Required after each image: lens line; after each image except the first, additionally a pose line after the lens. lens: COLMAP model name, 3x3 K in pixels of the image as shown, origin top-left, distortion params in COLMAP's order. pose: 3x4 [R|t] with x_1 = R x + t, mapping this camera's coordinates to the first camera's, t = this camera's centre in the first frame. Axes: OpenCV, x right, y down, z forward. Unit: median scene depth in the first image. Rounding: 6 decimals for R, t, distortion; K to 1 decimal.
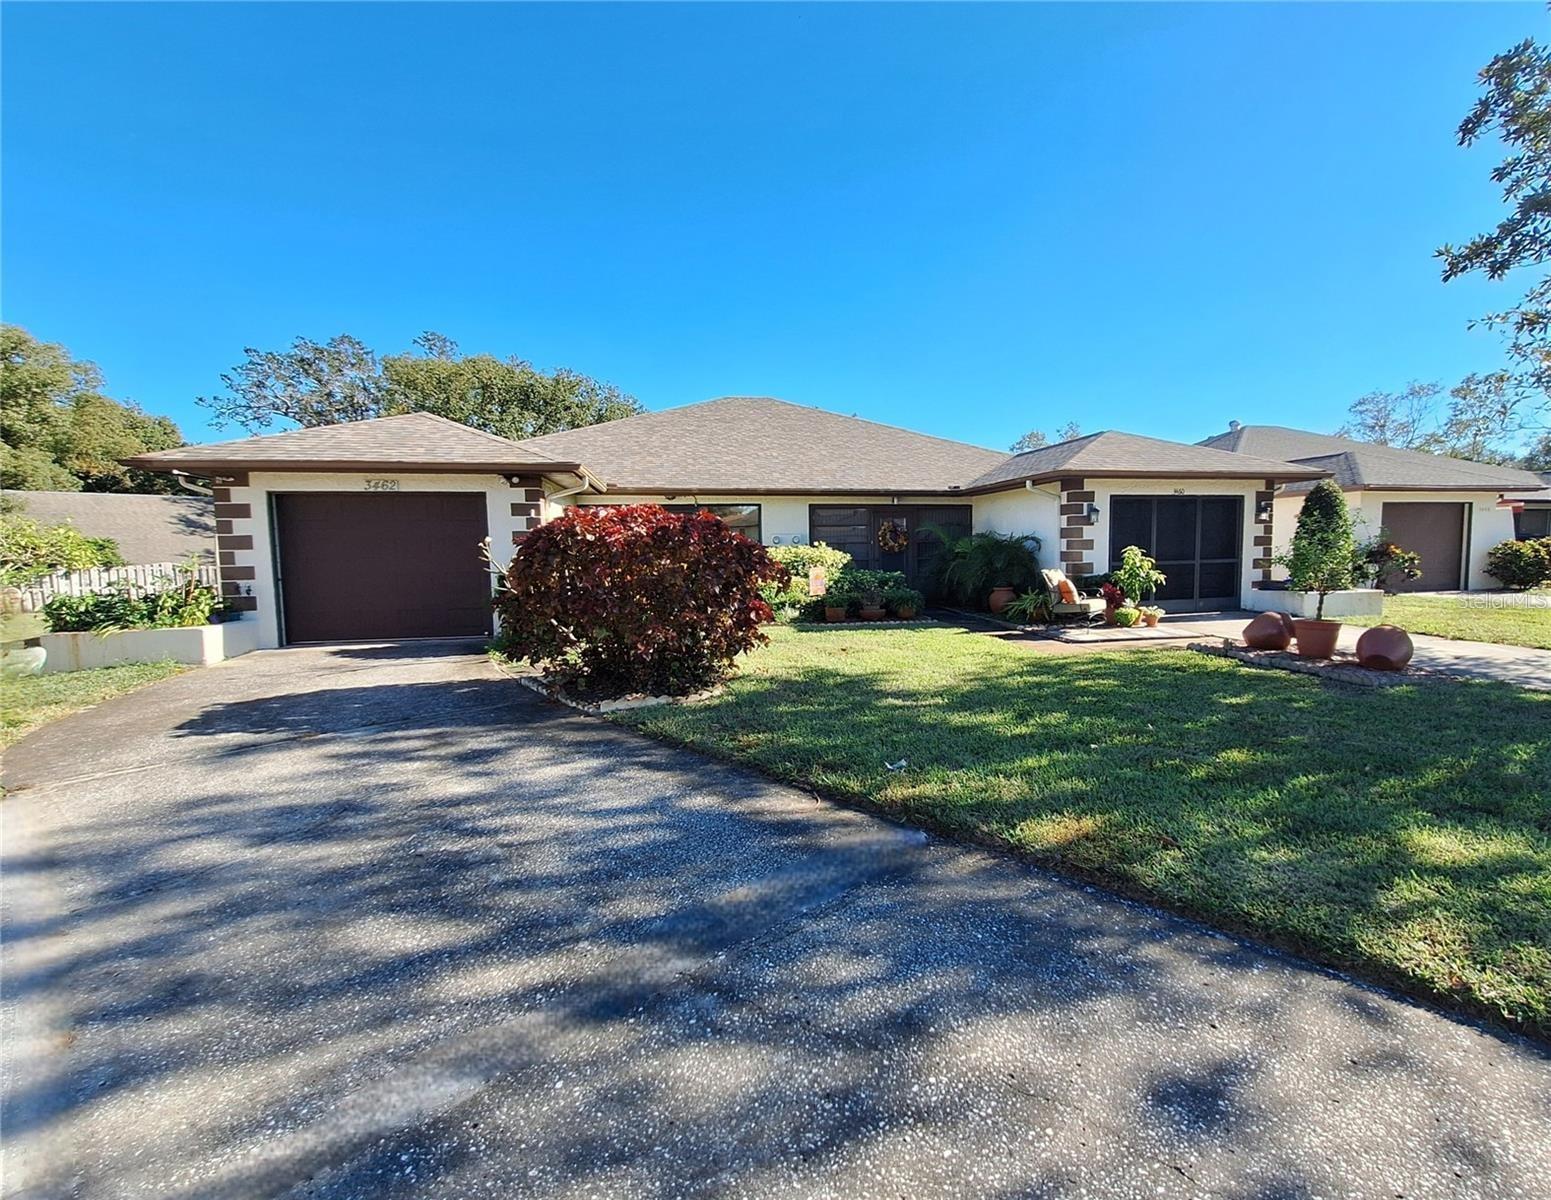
lens RADIAL K [[651.9, 0, 776.5], [0, 651.9, 594.9], [0, 0, 1]] dist [-0.001022, 0.000108]
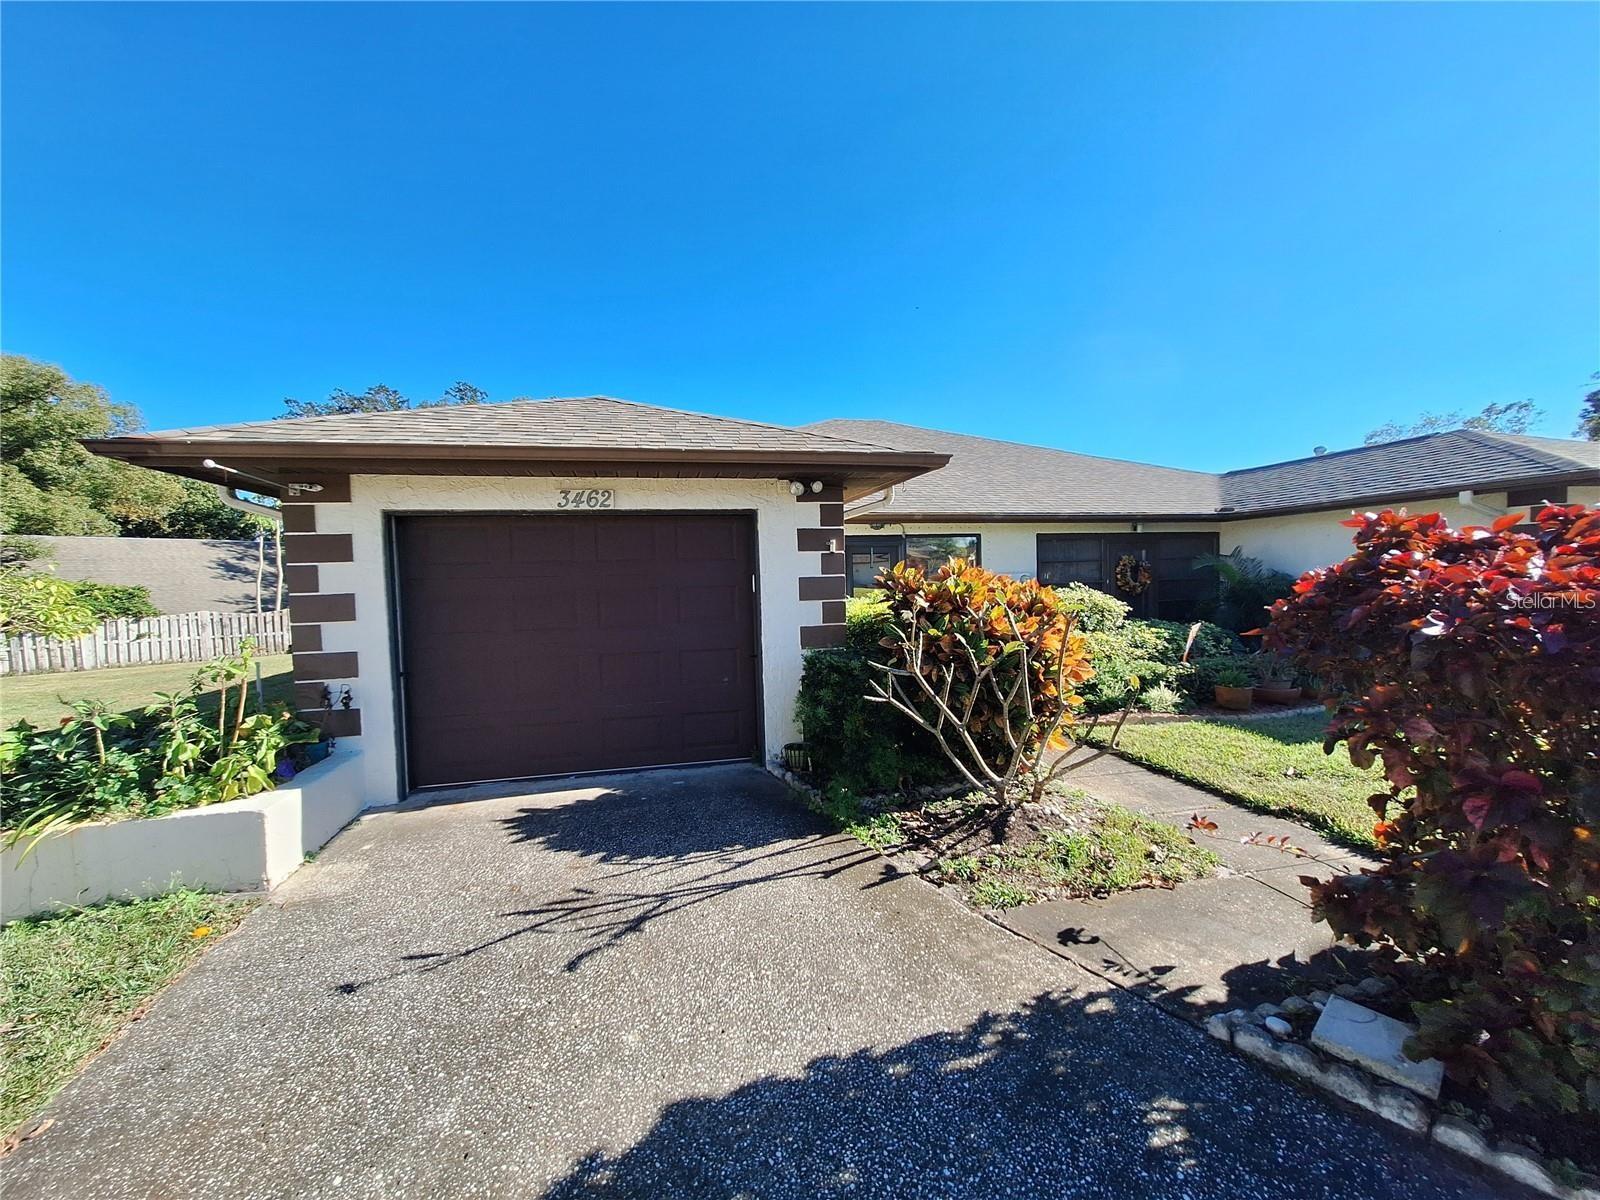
lens RADIAL K [[625.9, 0, 795.8], [0, 625.9, 602.8], [0, 0, 1]] dist [-0.000546, 0.000592]
pose [[0.999894, -0.014015, 0.004003, -0.436017], [0.014165, 0.999089, -0.040262, -0.056874], [-0.003435, 0.040314, 0.999181, 0.477266]]
